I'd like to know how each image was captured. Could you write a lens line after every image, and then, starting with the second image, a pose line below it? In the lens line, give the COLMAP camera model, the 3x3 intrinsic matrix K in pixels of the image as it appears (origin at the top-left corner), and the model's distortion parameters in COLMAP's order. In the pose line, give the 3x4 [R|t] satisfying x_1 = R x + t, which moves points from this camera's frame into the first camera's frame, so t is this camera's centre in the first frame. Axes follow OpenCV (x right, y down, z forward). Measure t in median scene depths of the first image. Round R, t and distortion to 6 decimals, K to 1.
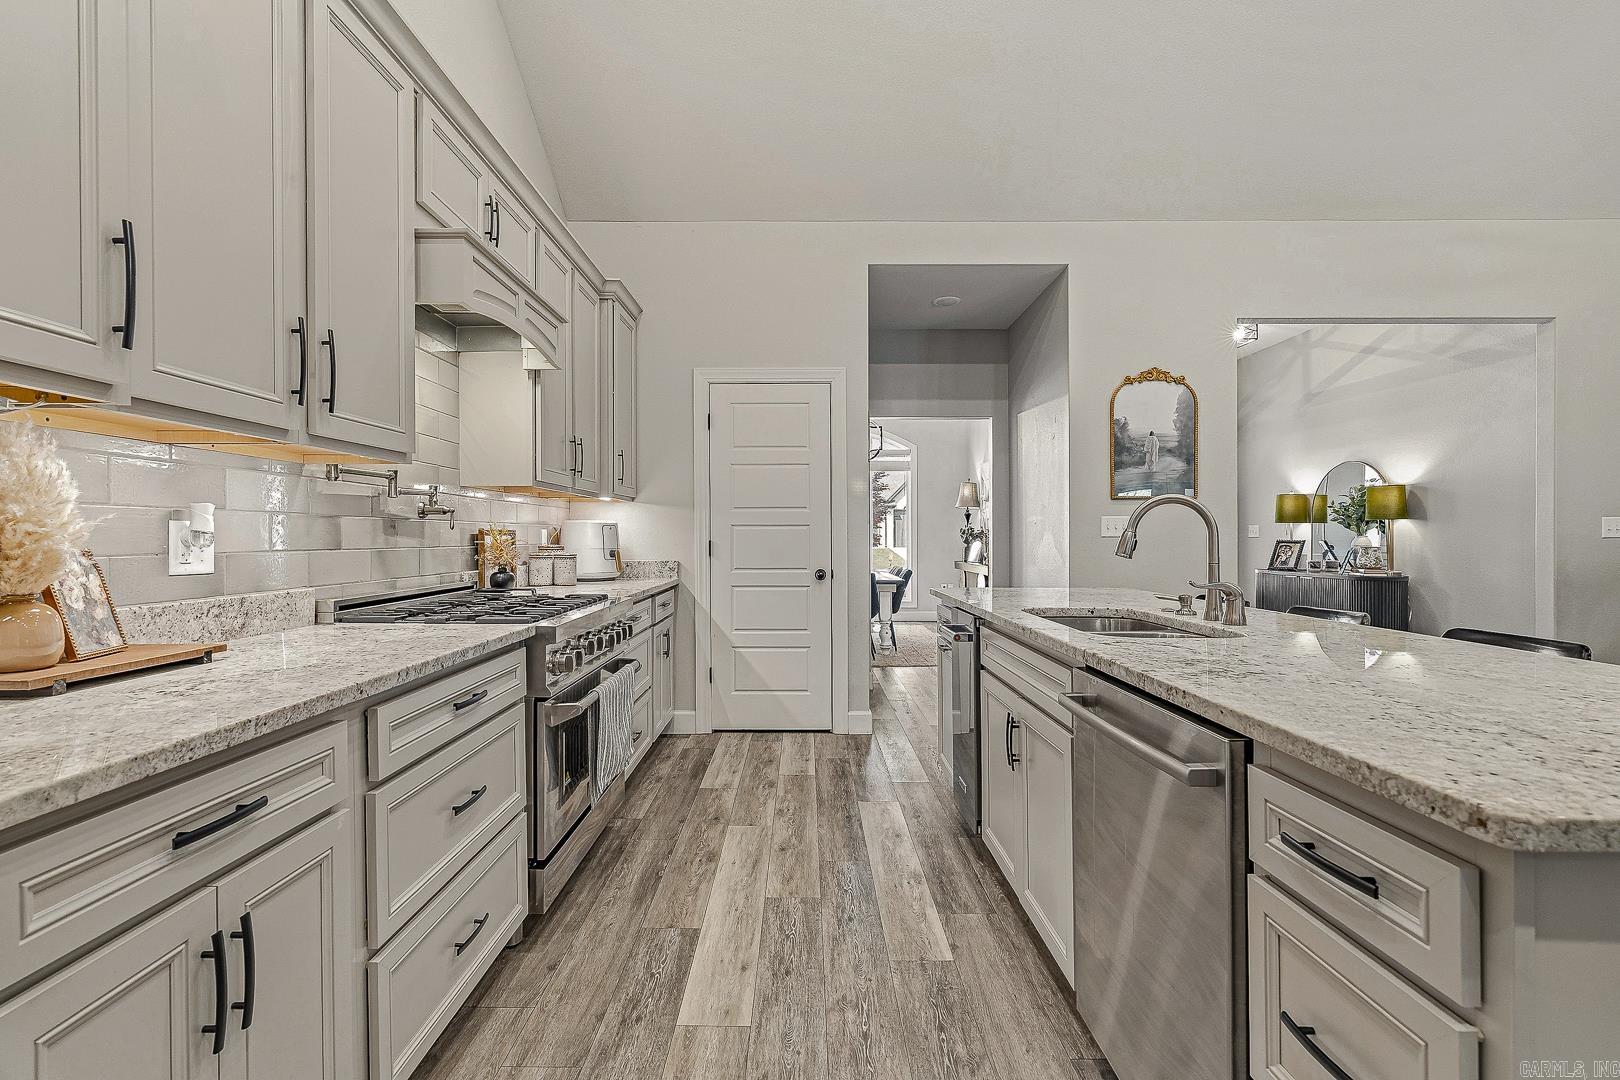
lens RADIAL K [[743.8, 0, 798.6], [0, 743.8, 542.6], [0, 0, 1]] dist [-0.001496, 0.000040]
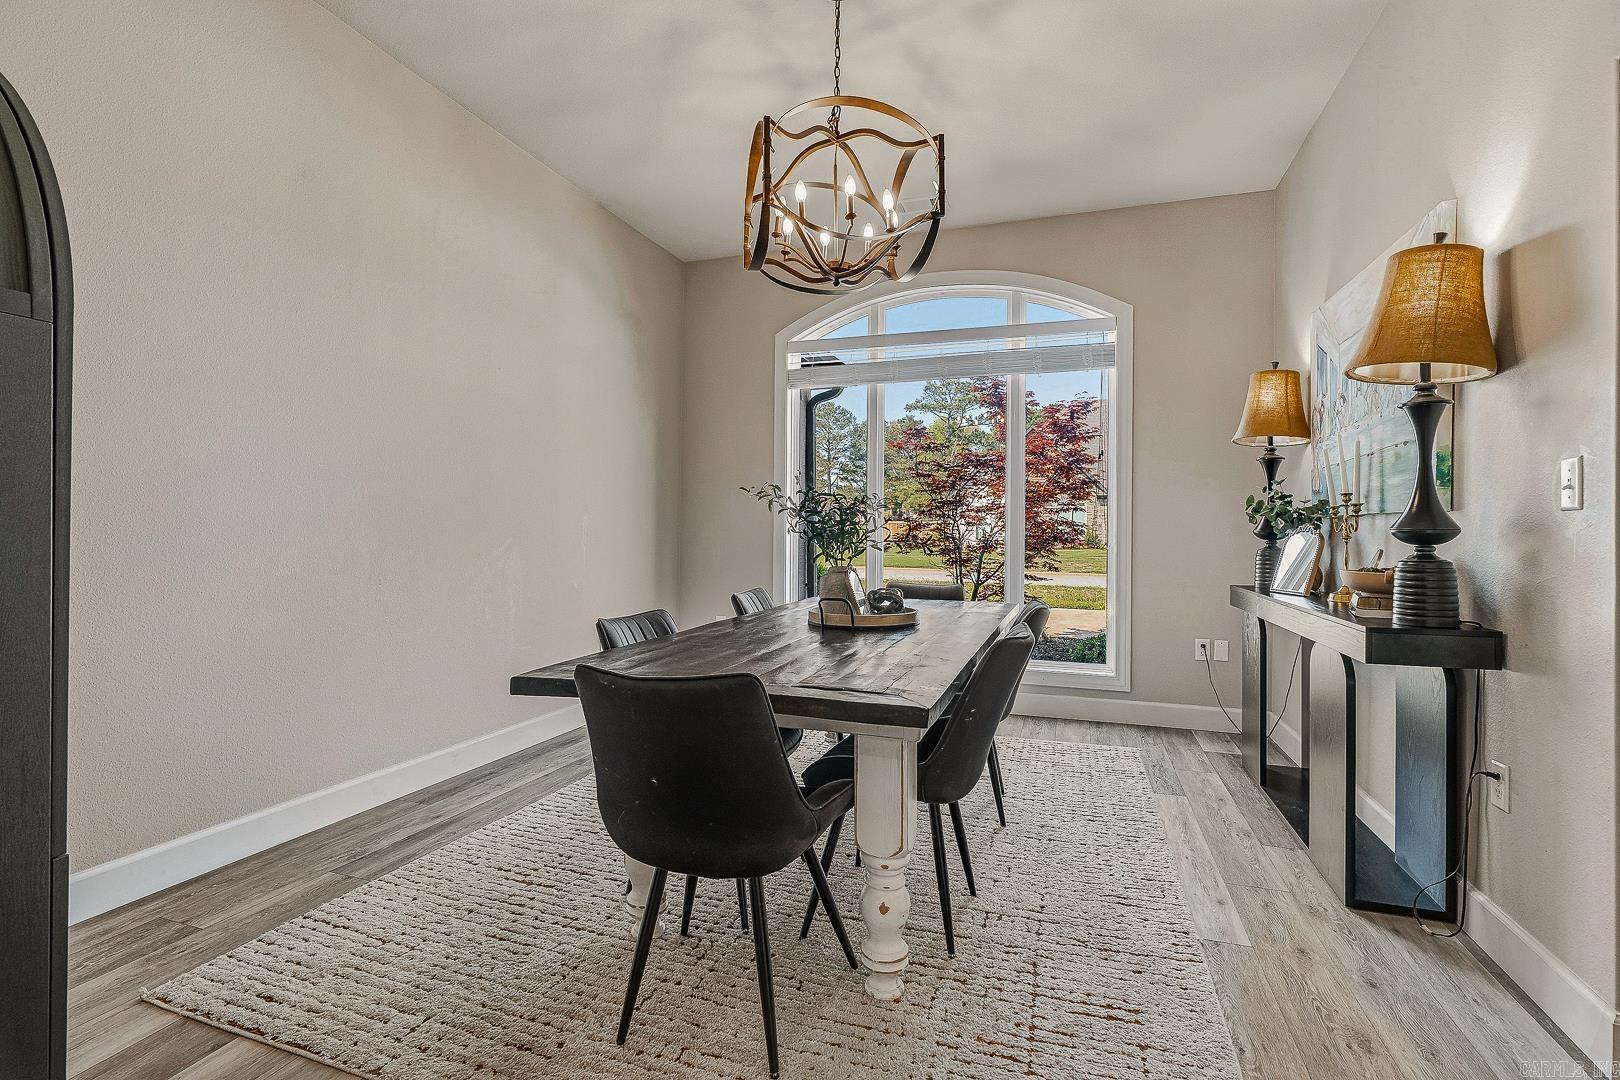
lens RADIAL K [[728.3, 0, 810.0], [0, 728.3, 540.0], [0, 0, 1]] dist [-0.001200, 0.000318]
pose [[0.946971, 0.007900, -0.321221, 0.281765], [-0.008154, 0.999967, 0.000555, 0.006997], [0.321215, 0.002094, 0.947004, 1.292499]]
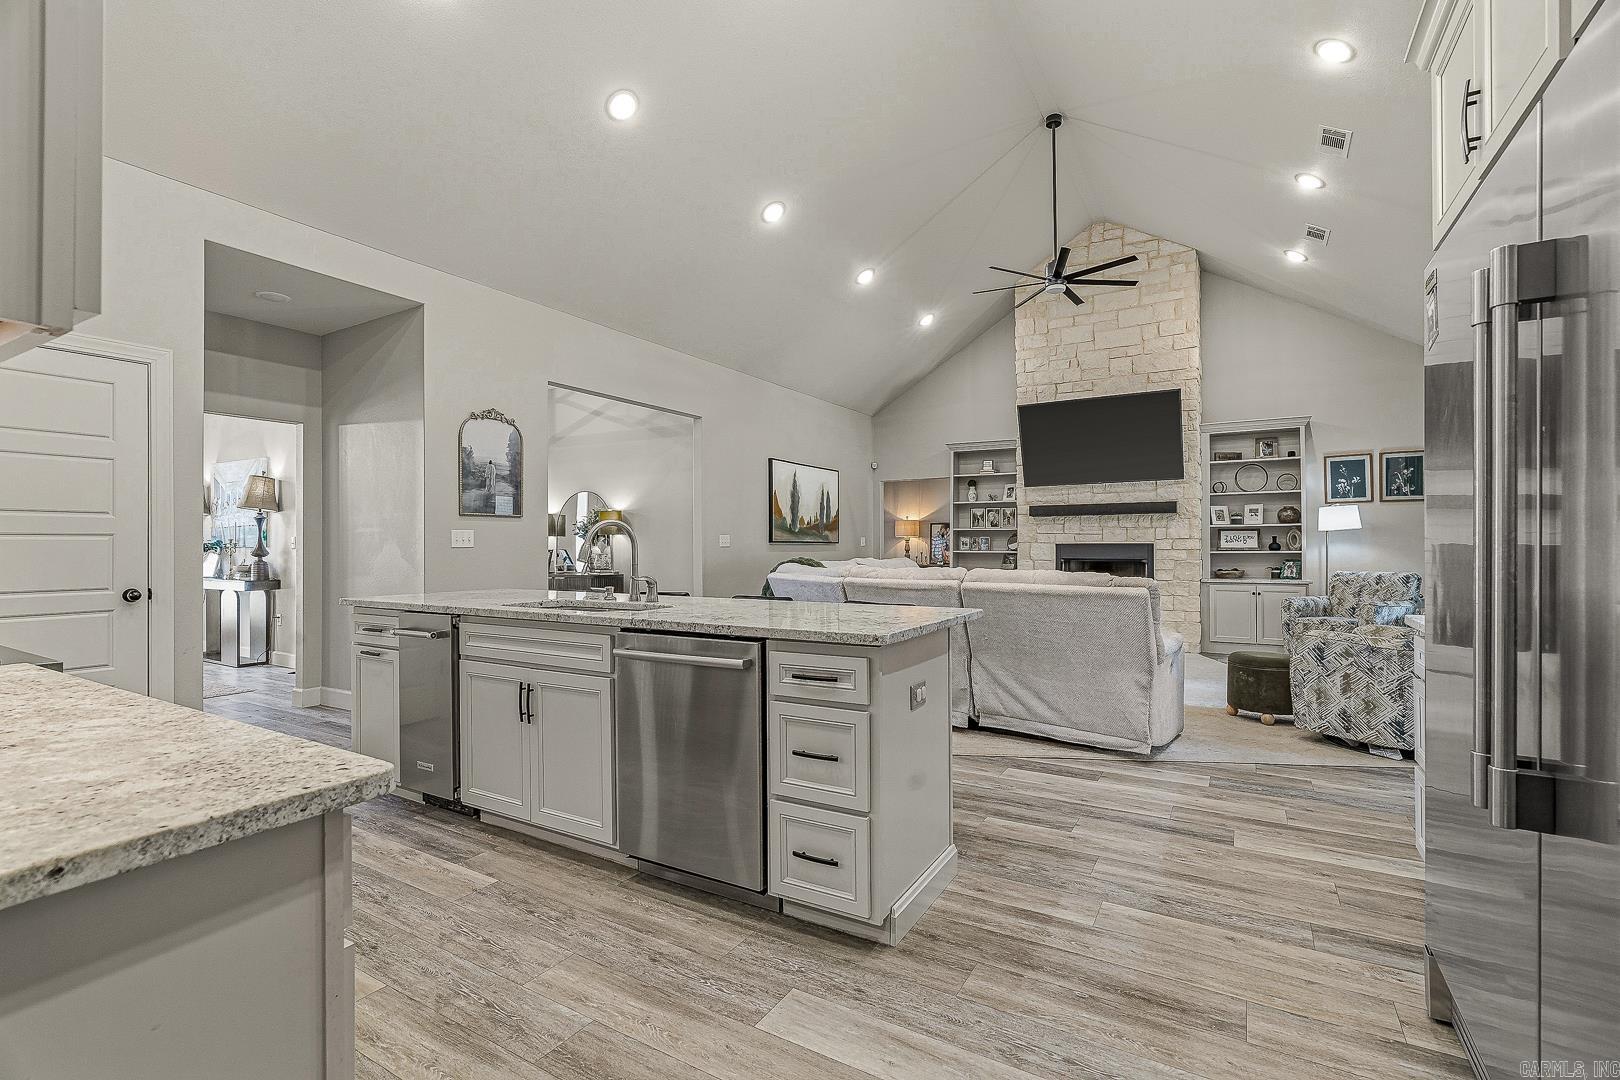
lens RADIAL K [[728.3, 0, 810.0], [0, 728.3, 540.0], [0, 0, 1]] dist [-0.001200, 0.000318]
pose [[0.506801, 0.005236, 0.862047, -0.284824], [0.008986, 0.999895, -0.011356, -0.002018], [-0.862016, 0.013502, 0.506701, -0.049045]]
